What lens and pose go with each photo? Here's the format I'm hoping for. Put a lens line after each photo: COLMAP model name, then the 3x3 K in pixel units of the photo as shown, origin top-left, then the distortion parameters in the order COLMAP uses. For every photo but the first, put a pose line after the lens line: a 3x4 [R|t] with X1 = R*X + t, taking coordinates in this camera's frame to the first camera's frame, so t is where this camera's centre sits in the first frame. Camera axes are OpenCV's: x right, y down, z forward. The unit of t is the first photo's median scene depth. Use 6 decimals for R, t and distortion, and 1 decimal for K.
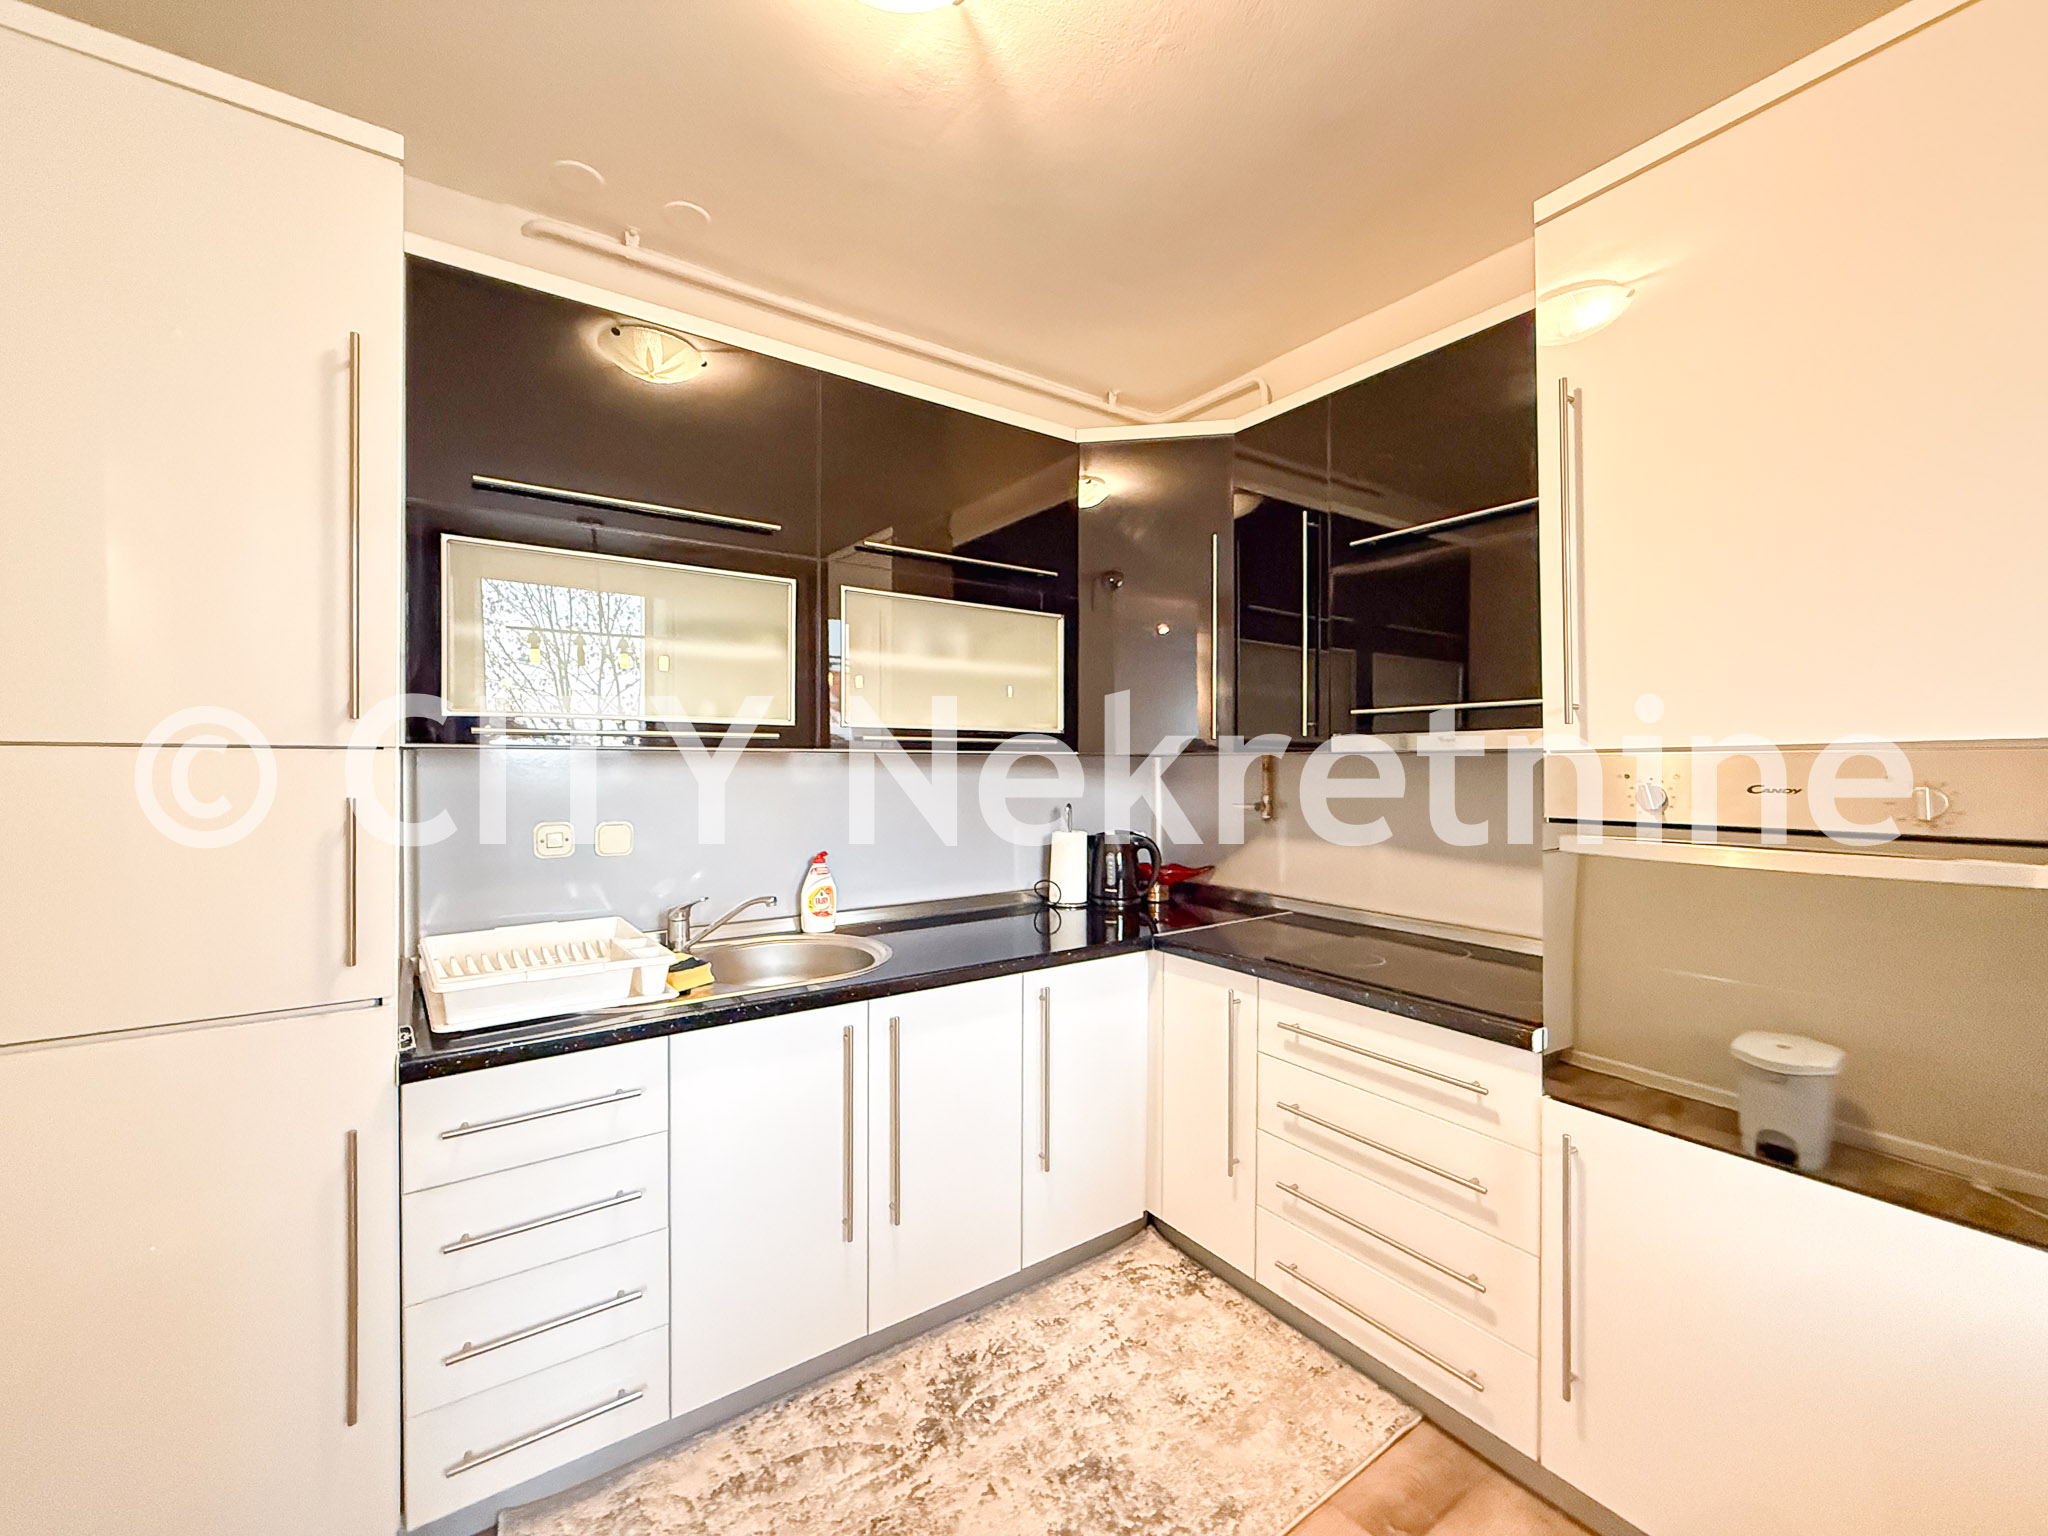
lens RADIAL K [[803.0, 0, 990.7], [0, 803.0, 766.0], [0, 0, 1]] dist [0.000049, 0.000046]
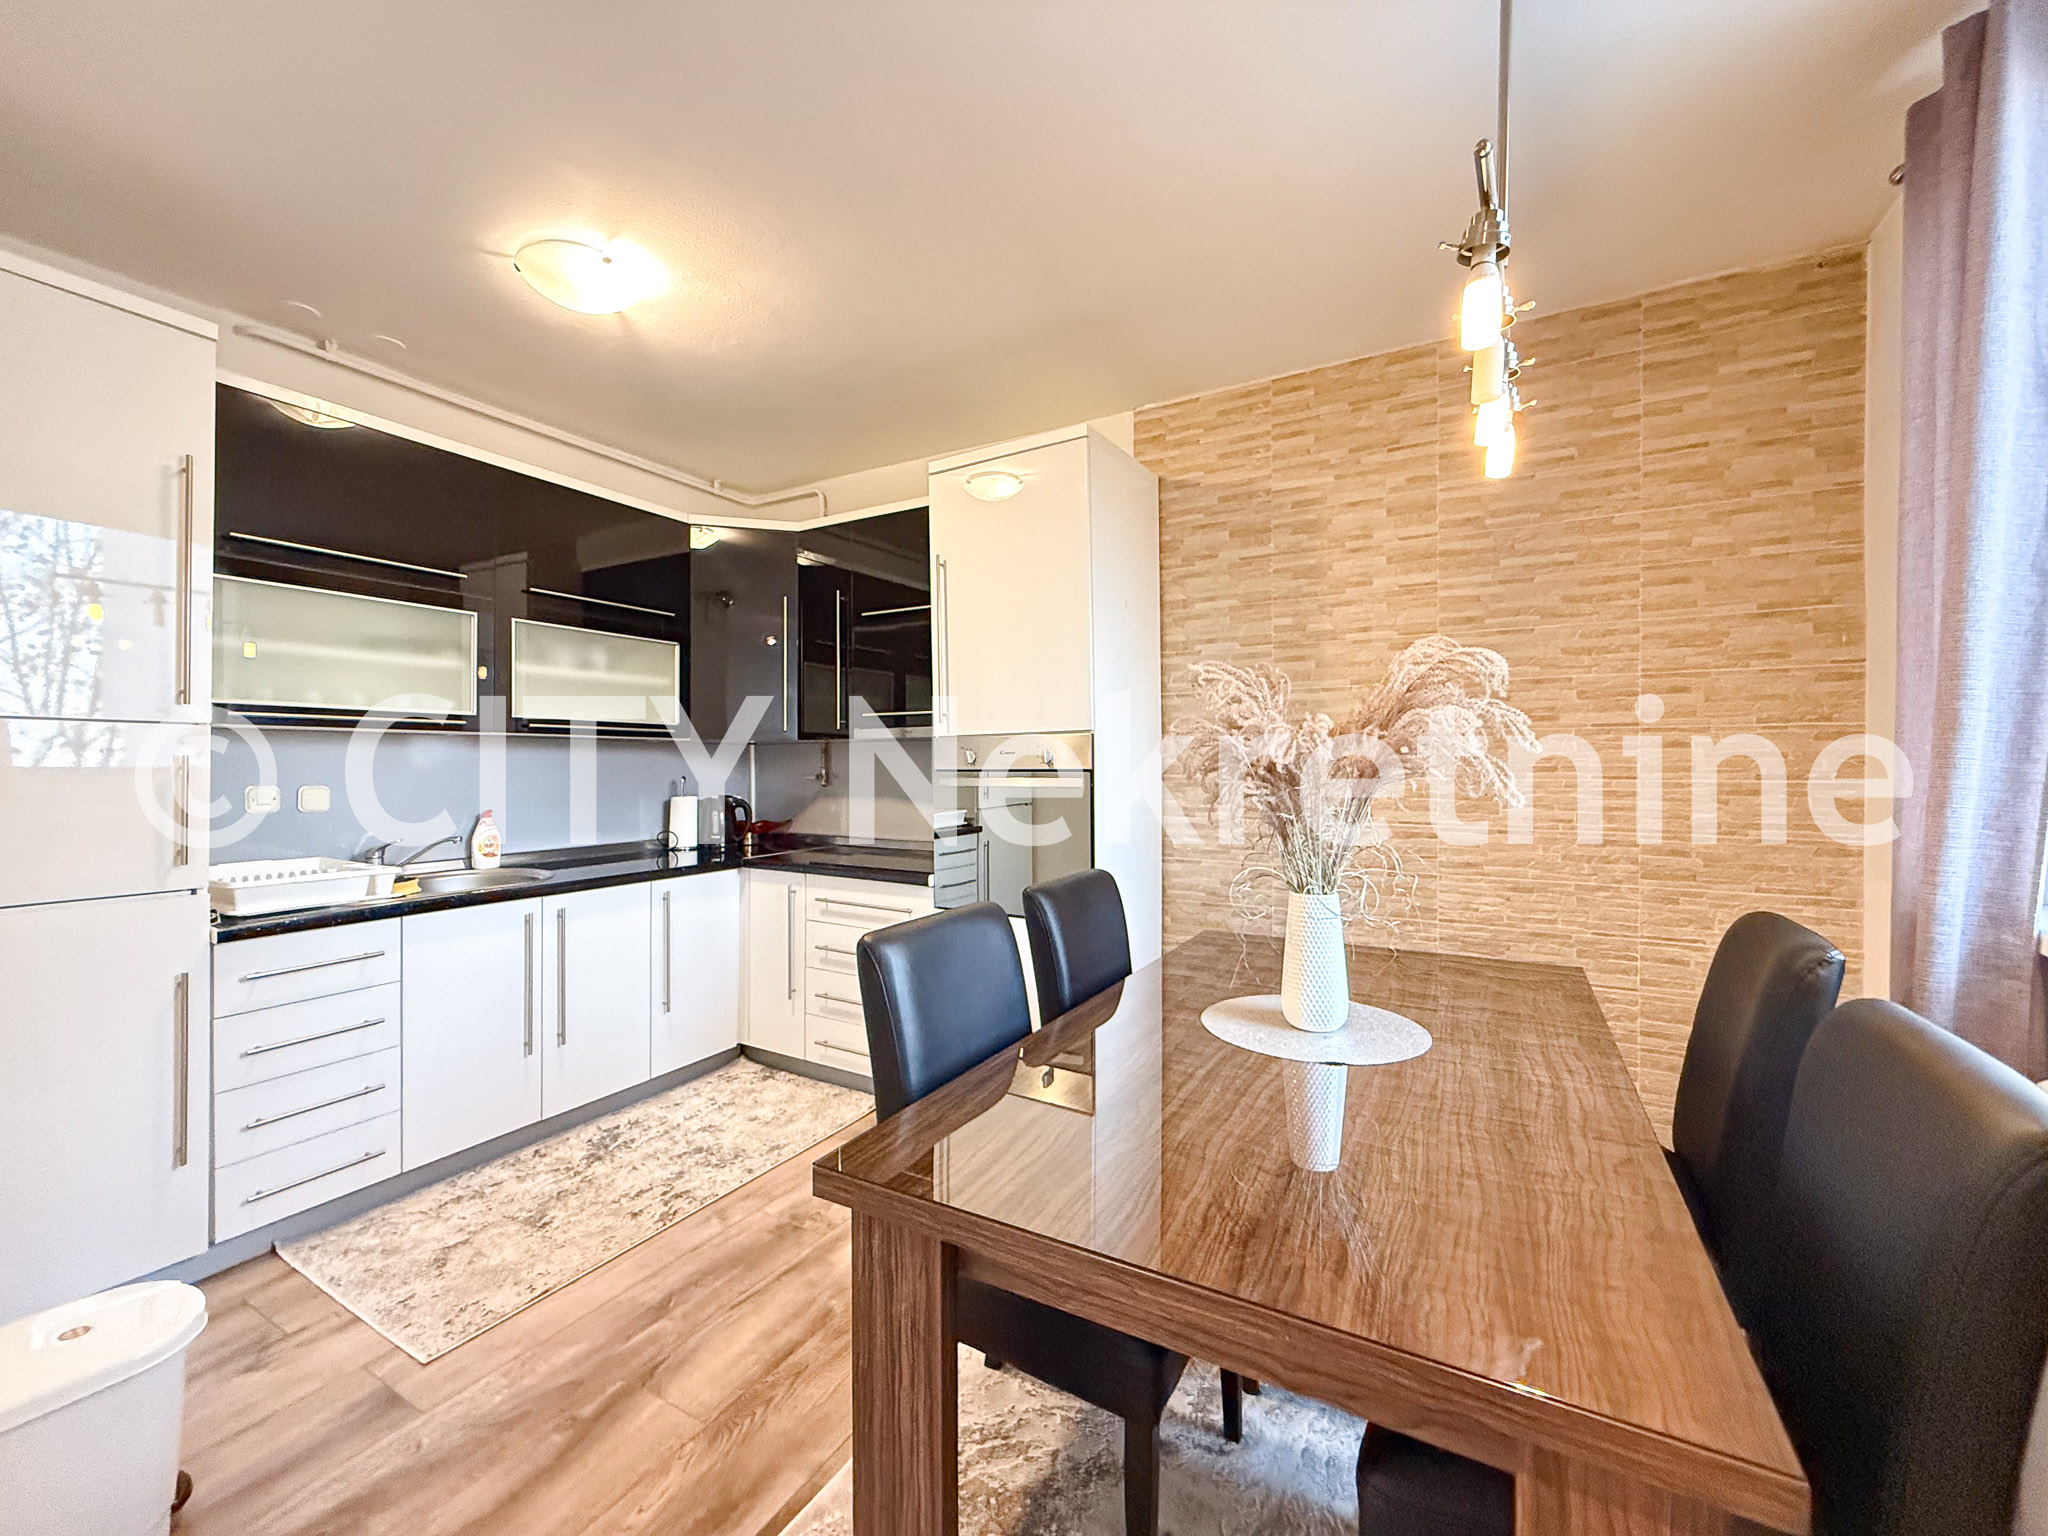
lens RADIAL K [[821.1, 0, 1000.0], [0, 821.1, 761.0], [0, 0, 1]] dist [-0.000859, 0.000155]
pose [[0.895252, -0.001136, 0.445558, -0.061754], [0.004359, 0.999971, -0.006208, 0.042299], [-0.445538, 0.007500, 0.895231, -0.699521]]
